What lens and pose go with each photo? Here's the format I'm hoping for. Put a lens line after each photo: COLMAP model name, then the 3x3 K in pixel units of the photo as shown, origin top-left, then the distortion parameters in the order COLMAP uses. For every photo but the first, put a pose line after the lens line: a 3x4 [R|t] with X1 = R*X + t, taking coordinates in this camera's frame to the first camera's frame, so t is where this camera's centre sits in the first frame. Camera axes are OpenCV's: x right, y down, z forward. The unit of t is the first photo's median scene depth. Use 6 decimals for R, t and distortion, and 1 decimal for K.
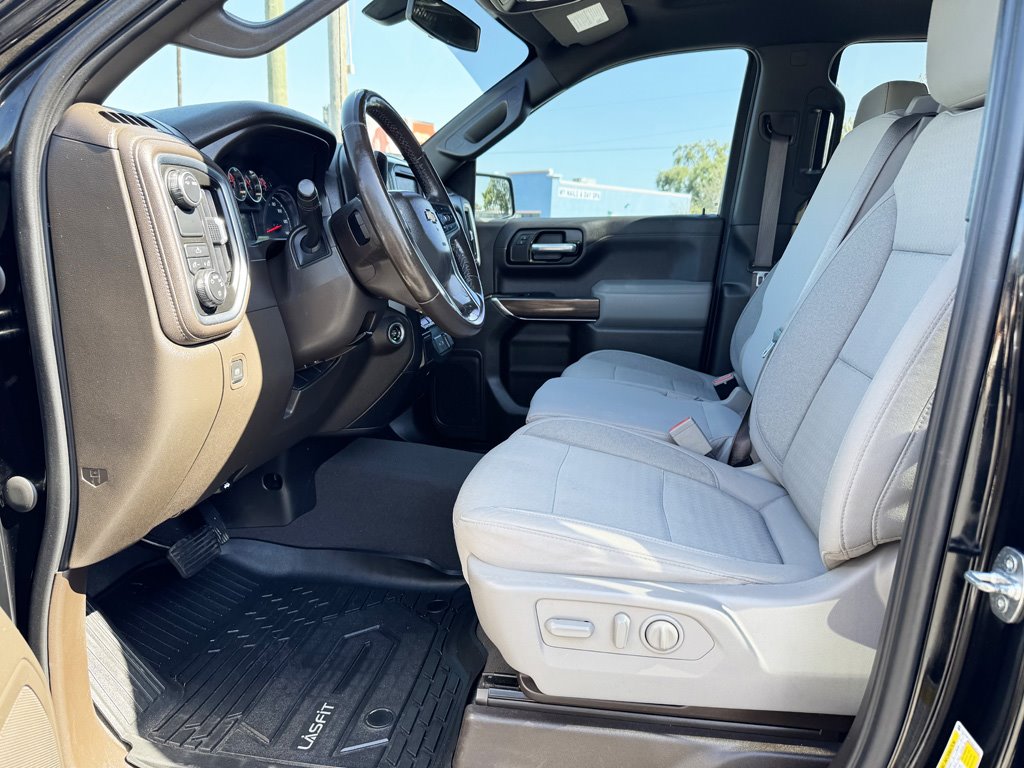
lens RADIAL K [[741.3, 0, 515.6], [0, 741.3, 388.3], [0, 0, 1]] dist [0.148314, -0.241632]
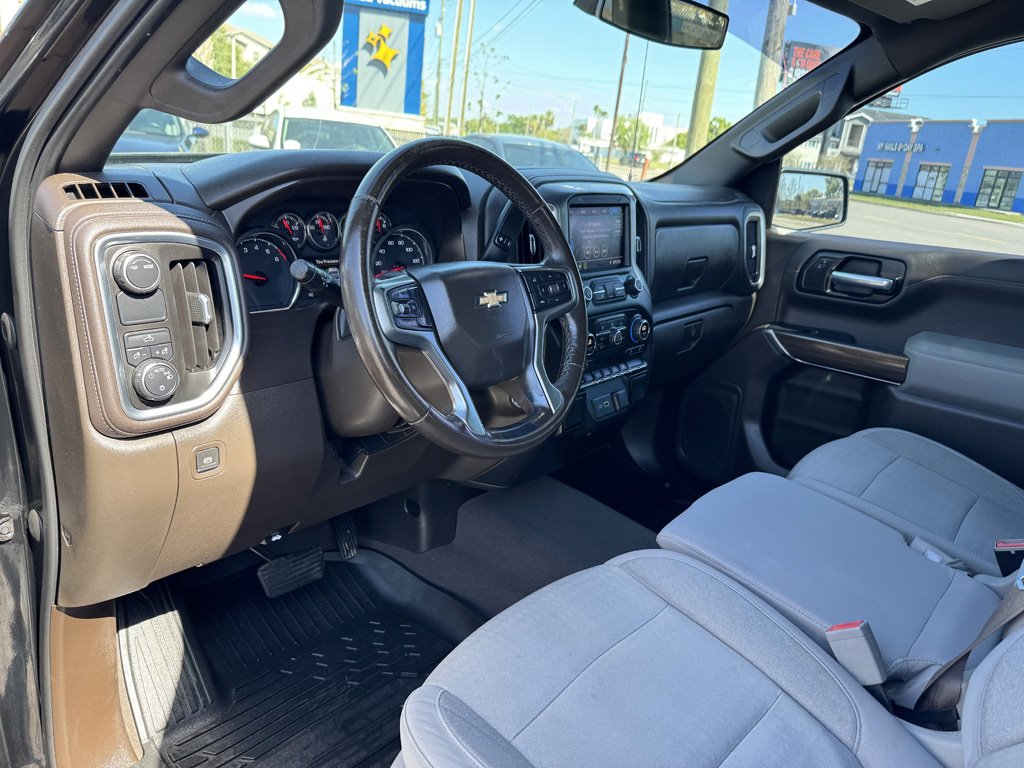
lens RADIAL K [[729.5, 0, 534.5], [0, 729.5, 380.1], [0, 0, 1]] dist [0.065589, -0.114363]
pose [[0.845481, 0.219248, -0.486921, 0.166616], [-0.179120, 0.975439, 0.128195, -0.132471], [0.503068, -0.021169, 0.863987, 0.188069]]
